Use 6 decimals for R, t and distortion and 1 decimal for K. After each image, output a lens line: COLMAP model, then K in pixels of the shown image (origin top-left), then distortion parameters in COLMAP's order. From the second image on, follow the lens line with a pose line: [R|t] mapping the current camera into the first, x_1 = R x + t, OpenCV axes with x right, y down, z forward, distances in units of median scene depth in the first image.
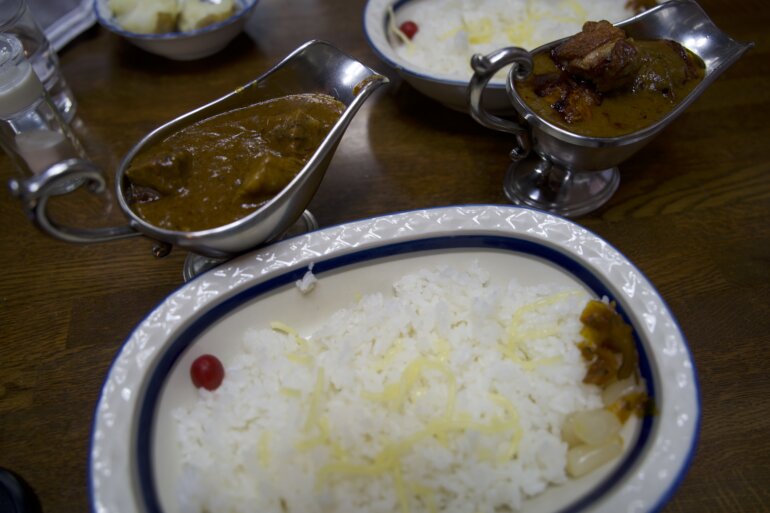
lens RADIAL K [[562.6, 0, 385.0], [0, 562.6, 256.5], [0, 0, 1]] dist [-0.002514, -0.001822]
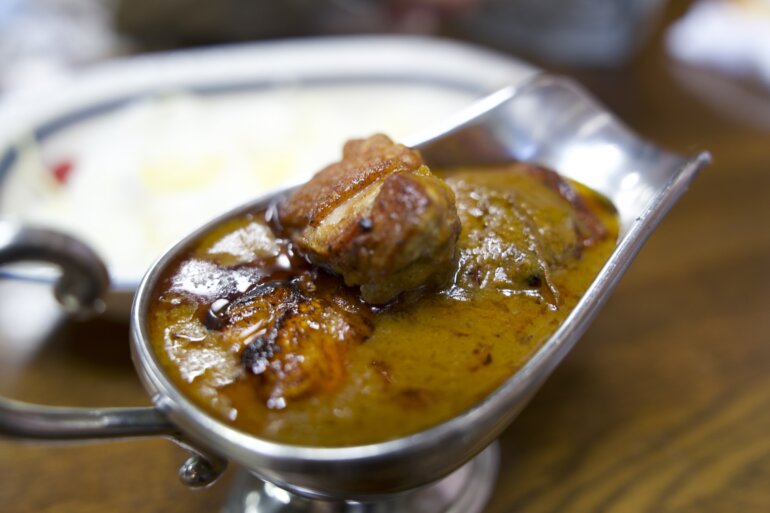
lens RADIAL K [[674.0, 0, 385.0], [0, 674.0, 256.5], [0, 0, 1]] dist [-0.003398, -0.002556]
pose [[0.988872, -0.096777, 0.112989, 0.342193], [0.122153, 0.961708, -0.245351, -0.206961], [-0.084918, 0.256423, 0.962827, 0.539189]]
